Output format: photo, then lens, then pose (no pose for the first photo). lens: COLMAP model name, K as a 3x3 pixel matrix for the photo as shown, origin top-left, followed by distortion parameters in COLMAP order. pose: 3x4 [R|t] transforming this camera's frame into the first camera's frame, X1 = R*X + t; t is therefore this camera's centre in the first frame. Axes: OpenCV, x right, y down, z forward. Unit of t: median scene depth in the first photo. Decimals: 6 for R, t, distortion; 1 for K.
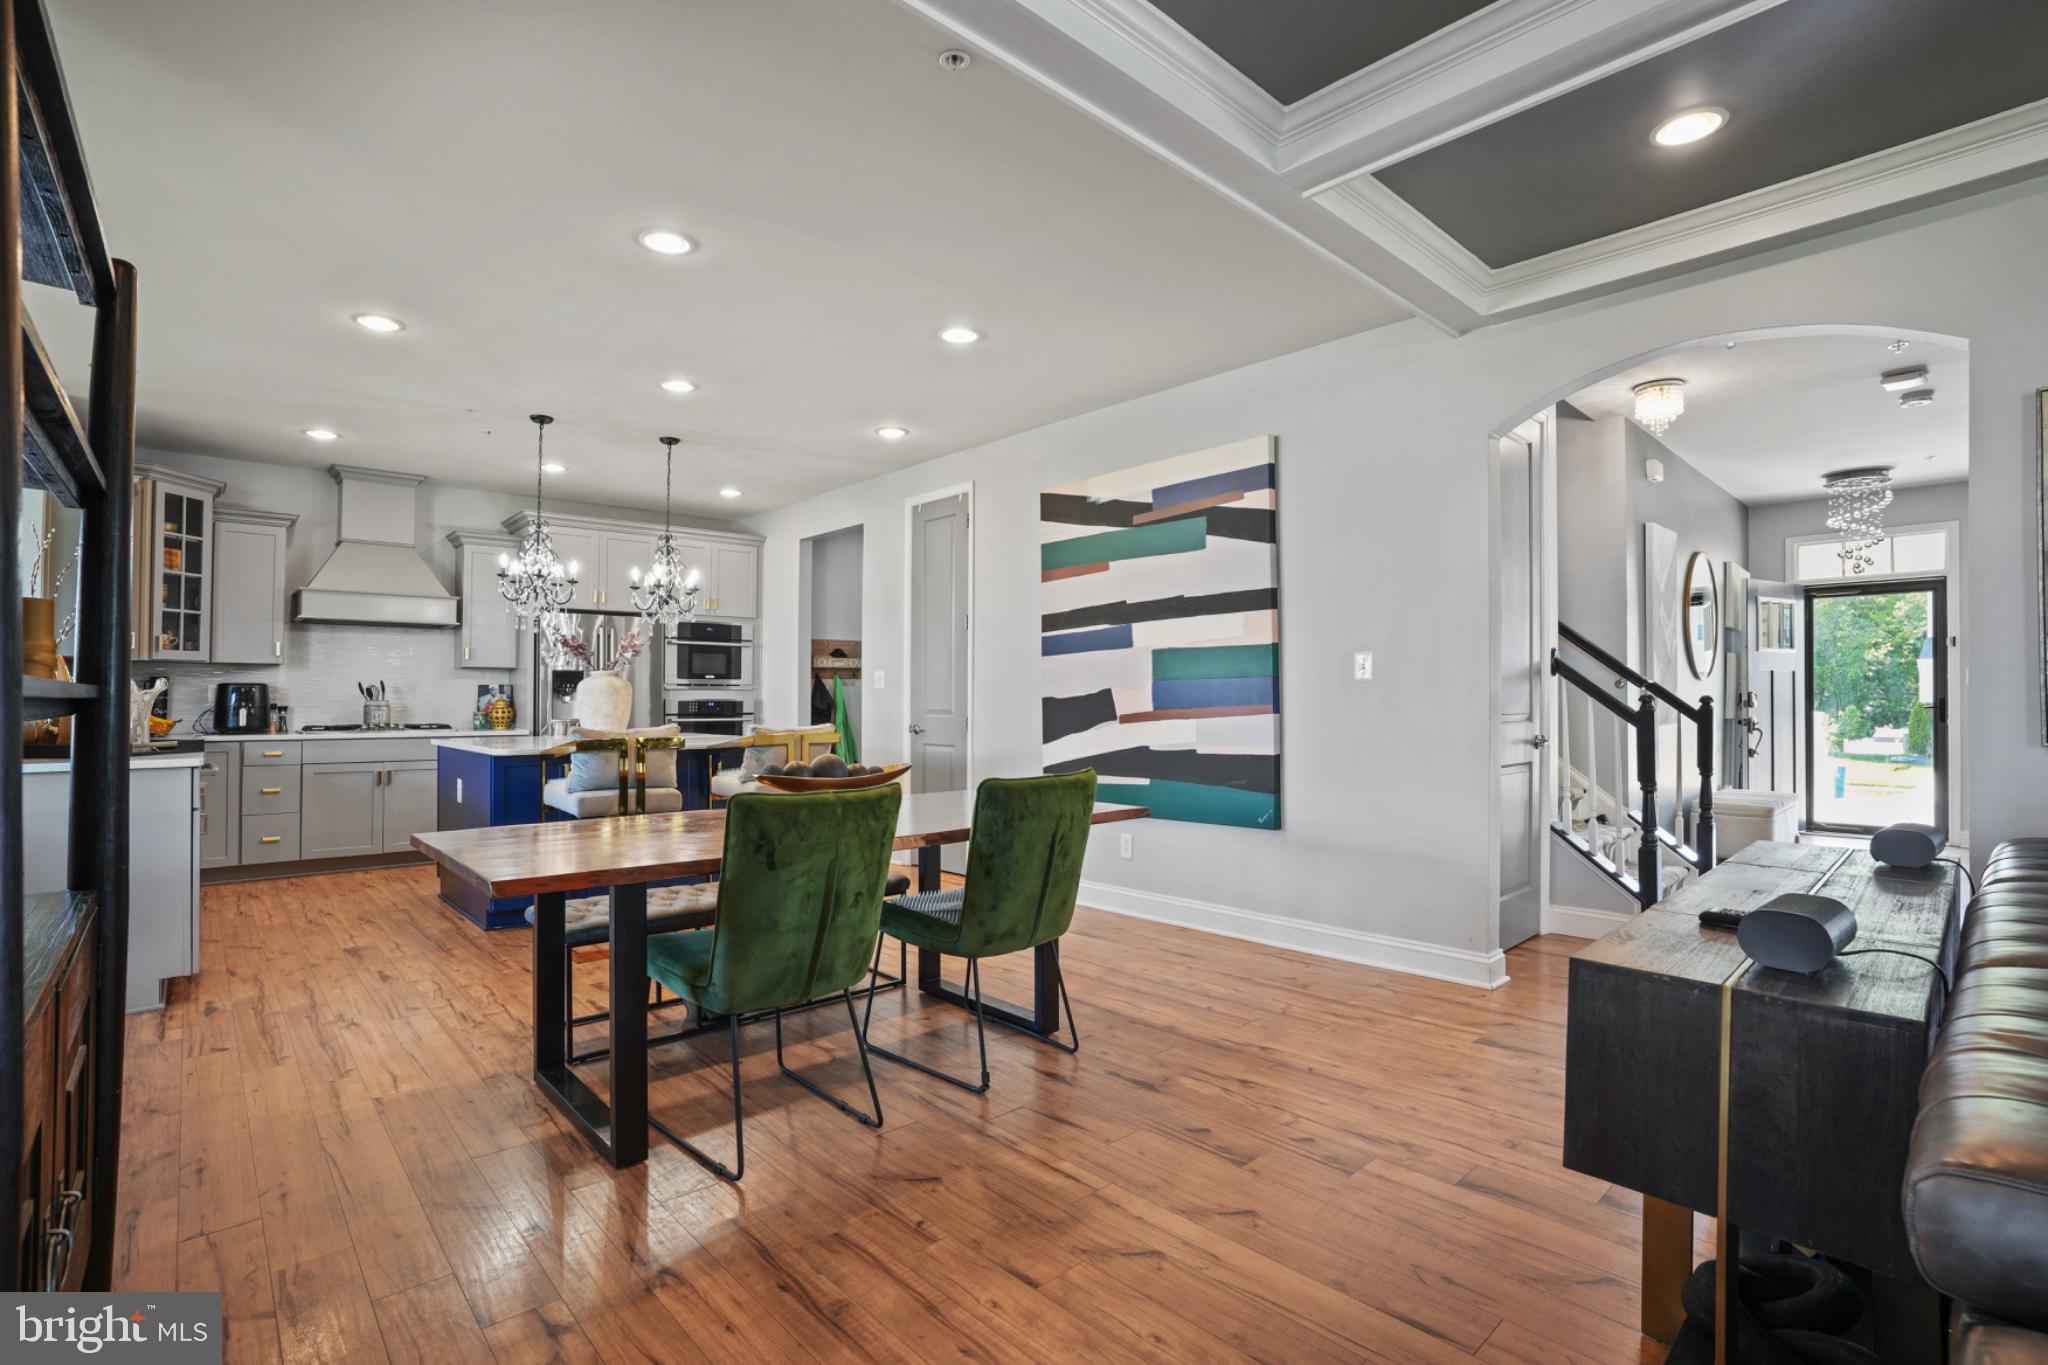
lens RADIAL K [[944.4, 0, 1018.2], [0, 944.4, 679.9], [0, 0, 1]] dist [-0.081893, 0.034229]
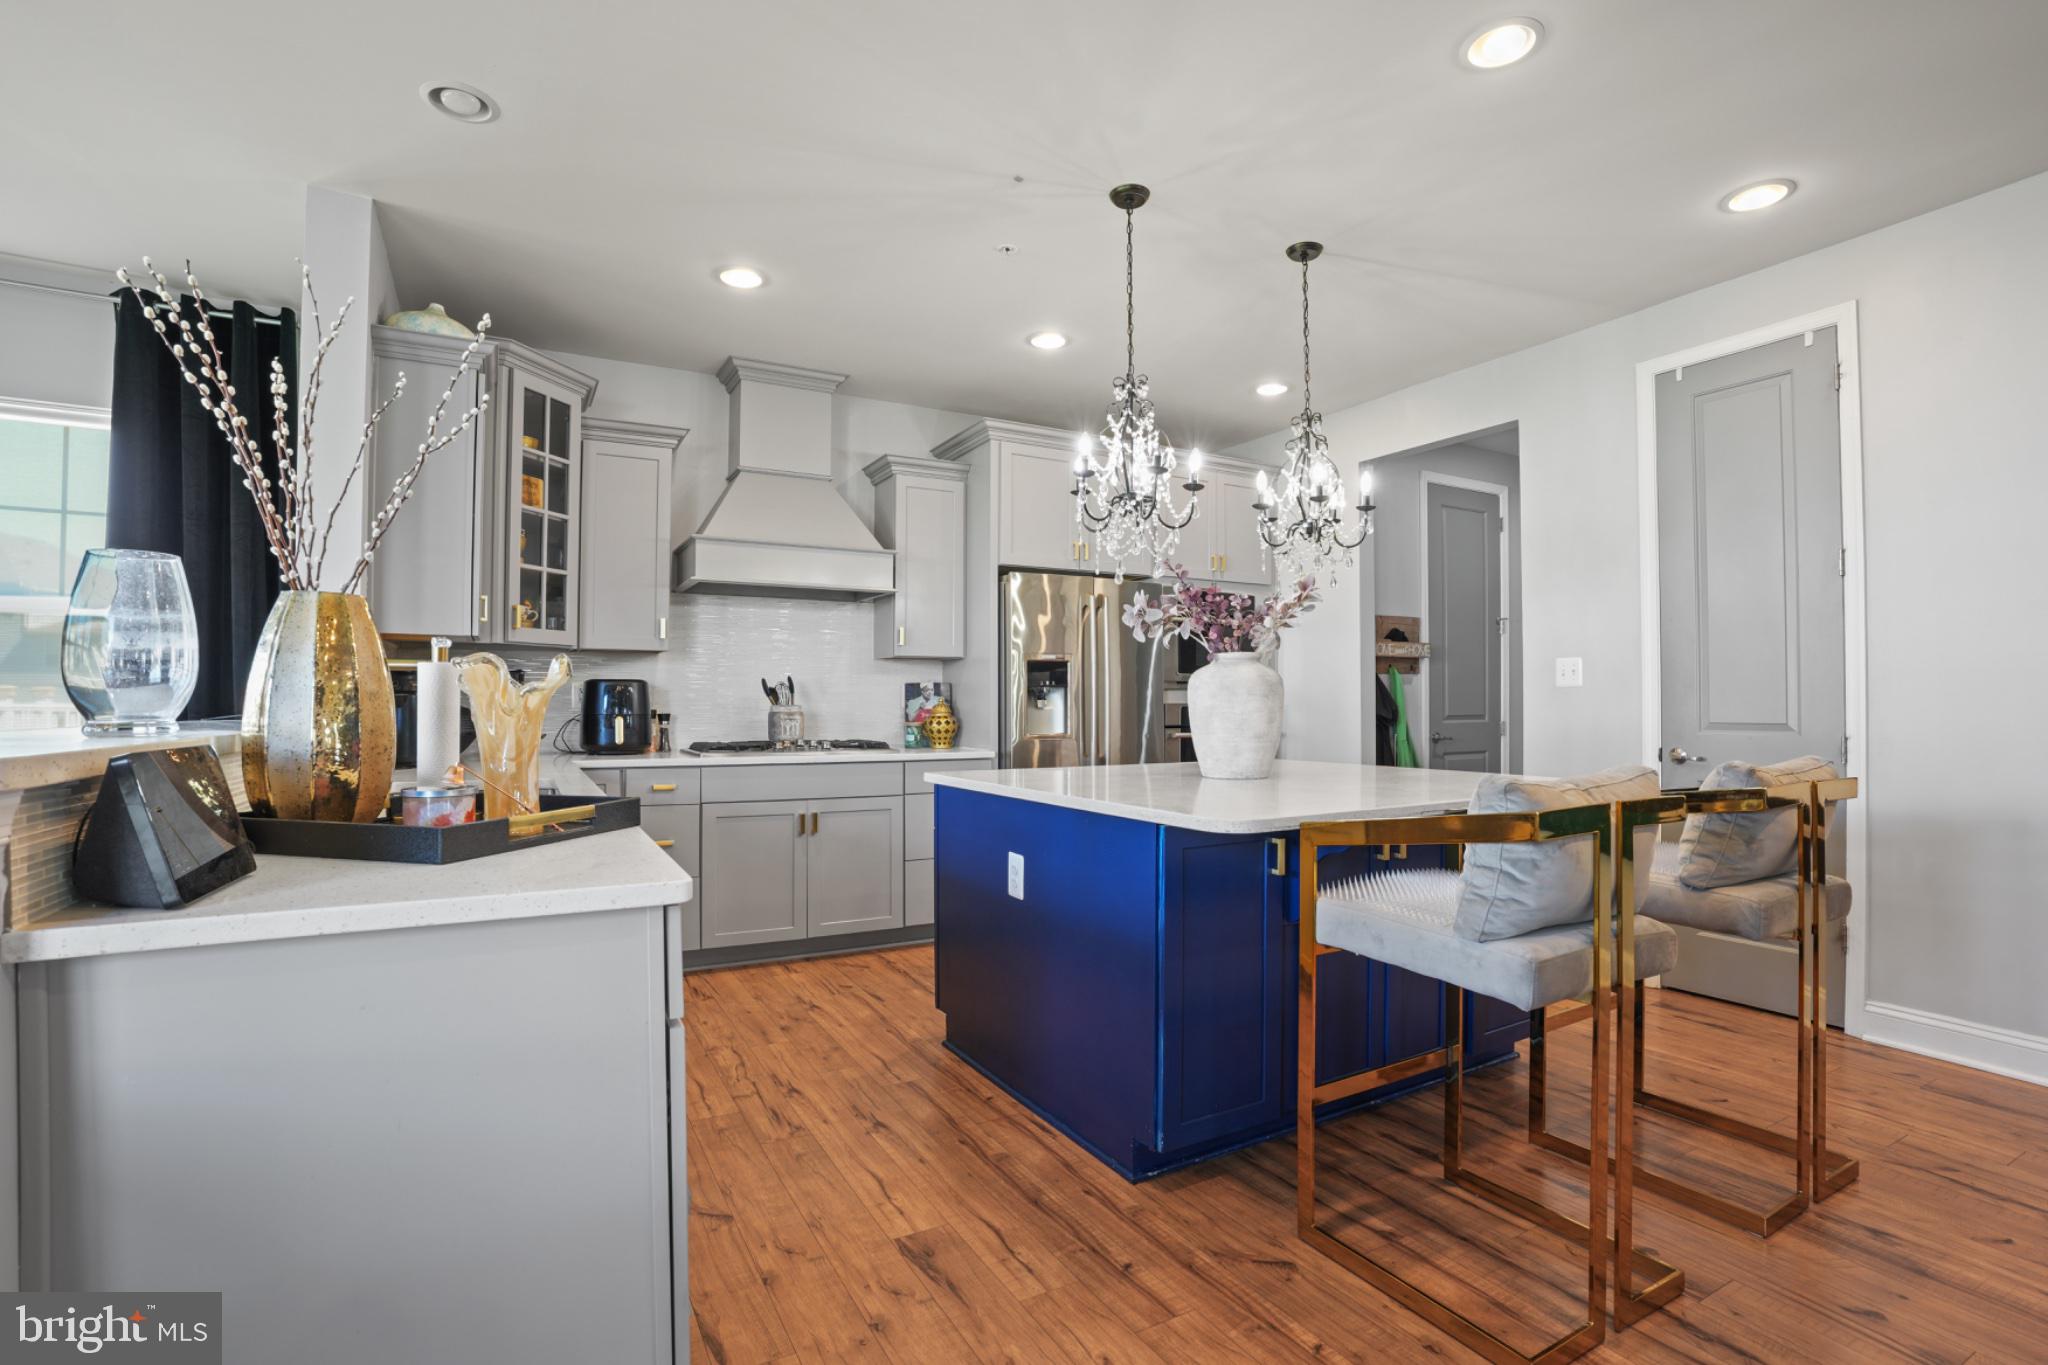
lens RADIAL K [[960.1, 0, 1025.9], [0, 960.1, 692.2], [0, 0, 1]] dist [-0.085140, 0.036161]
pose [[0.972488, -0.001119, -0.232950, -0.394412], [0.003018, 0.999965, 0.007795, 0.008269], [0.232933, -0.008283, 0.972458, 0.383485]]
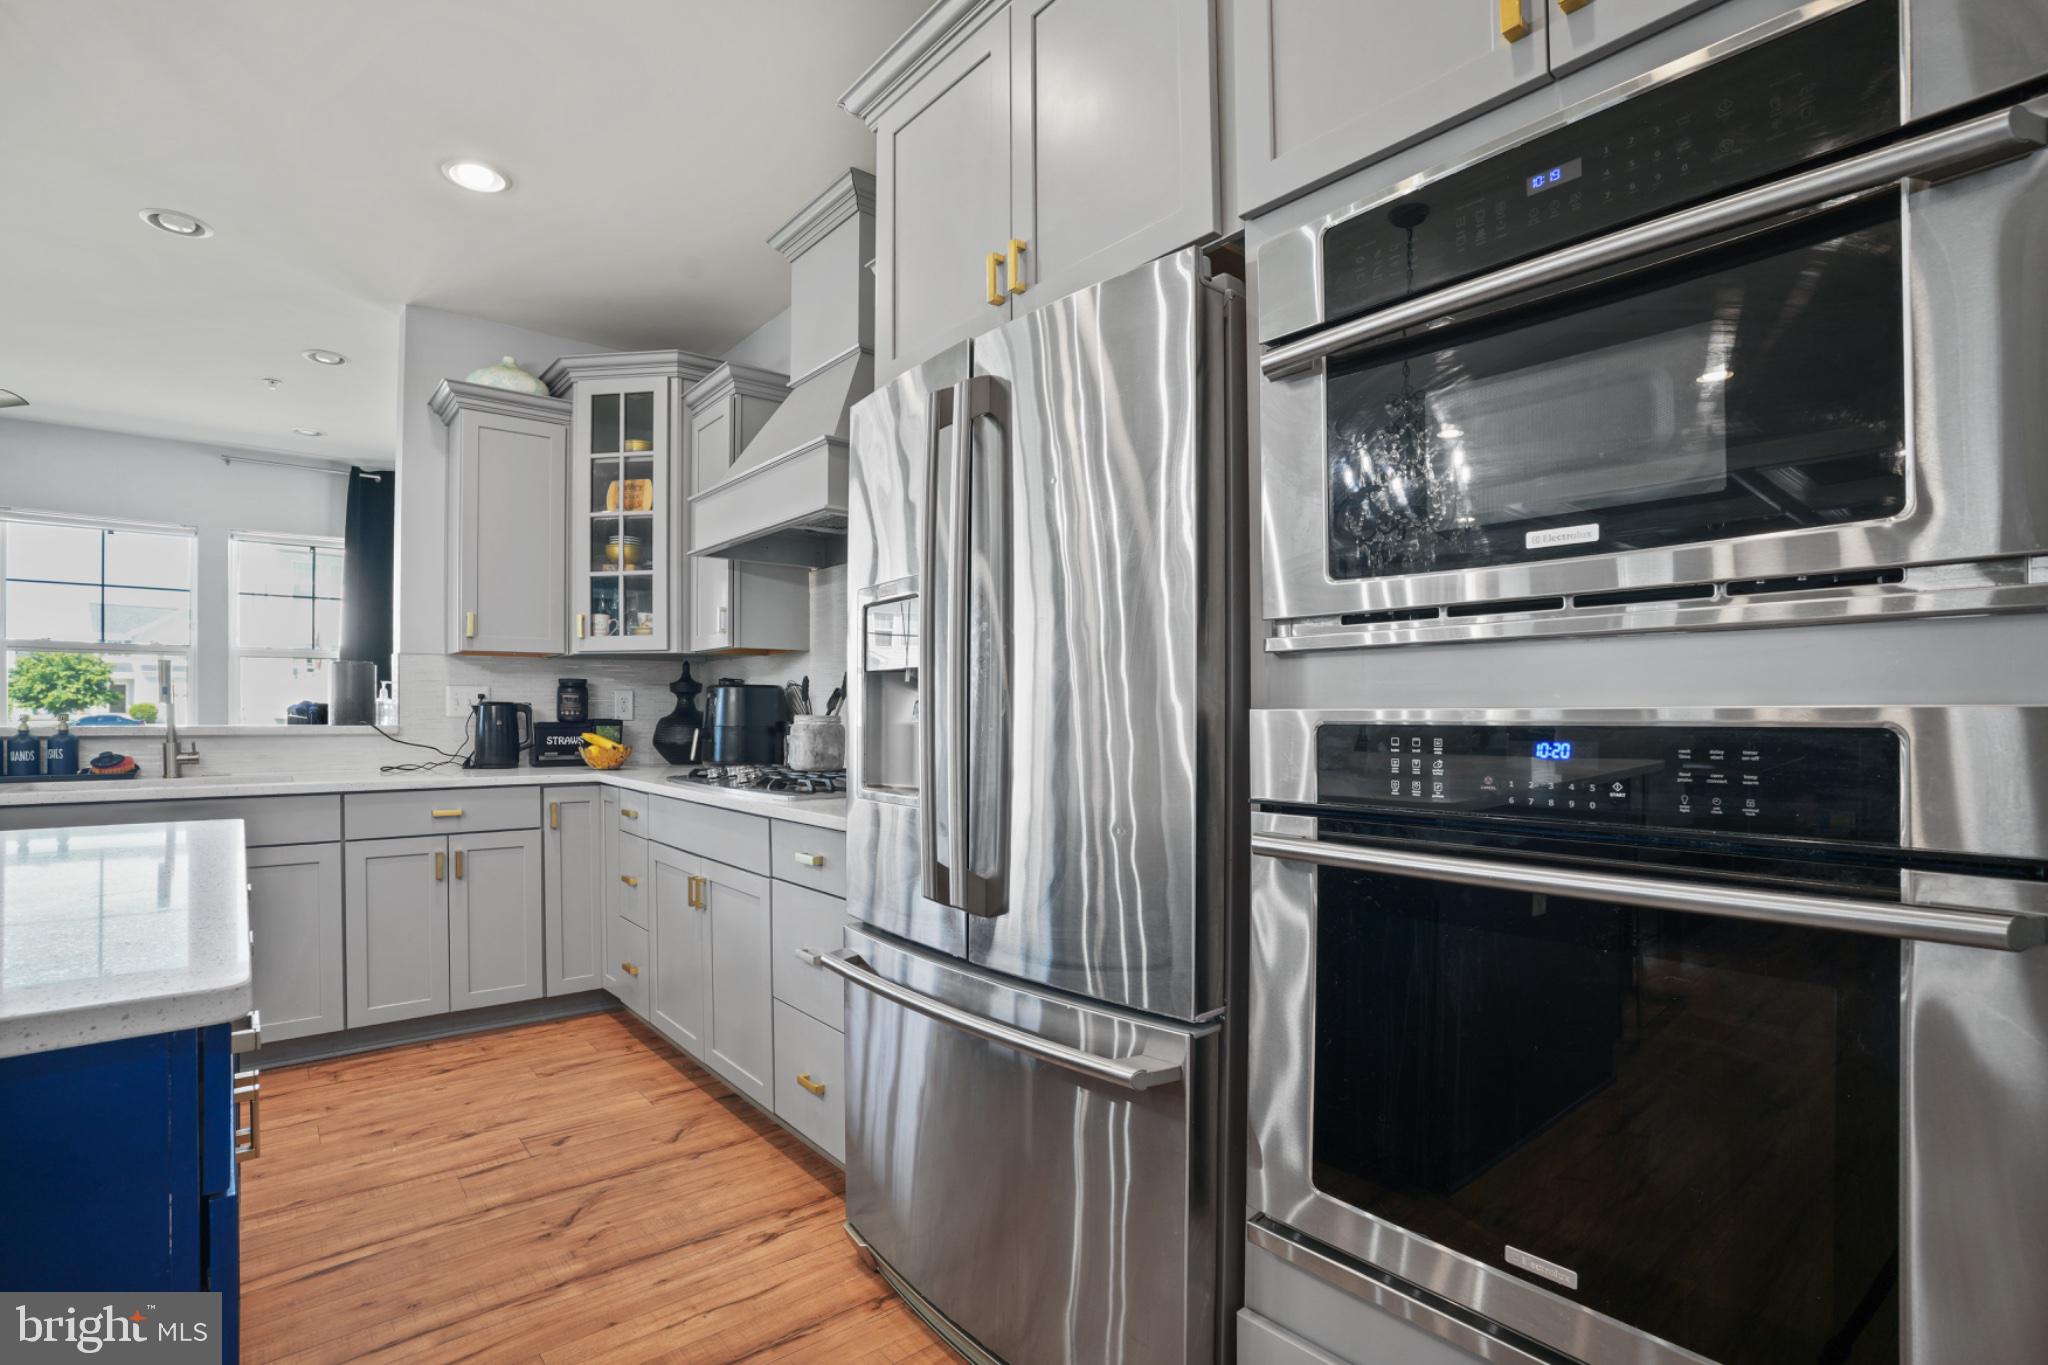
lens RADIAL K [[962.7, 0, 1015.5], [0, 962.7, 713.4], [0, 0, 1]] dist [-0.081570, 0.032455]
pose [[-0.054213, 0.004396, -0.998520, -0.257247], [0.023876, 0.999710, 0.003105, 0.024597], [0.998244, -0.023672, -0.054302, 1.212421]]
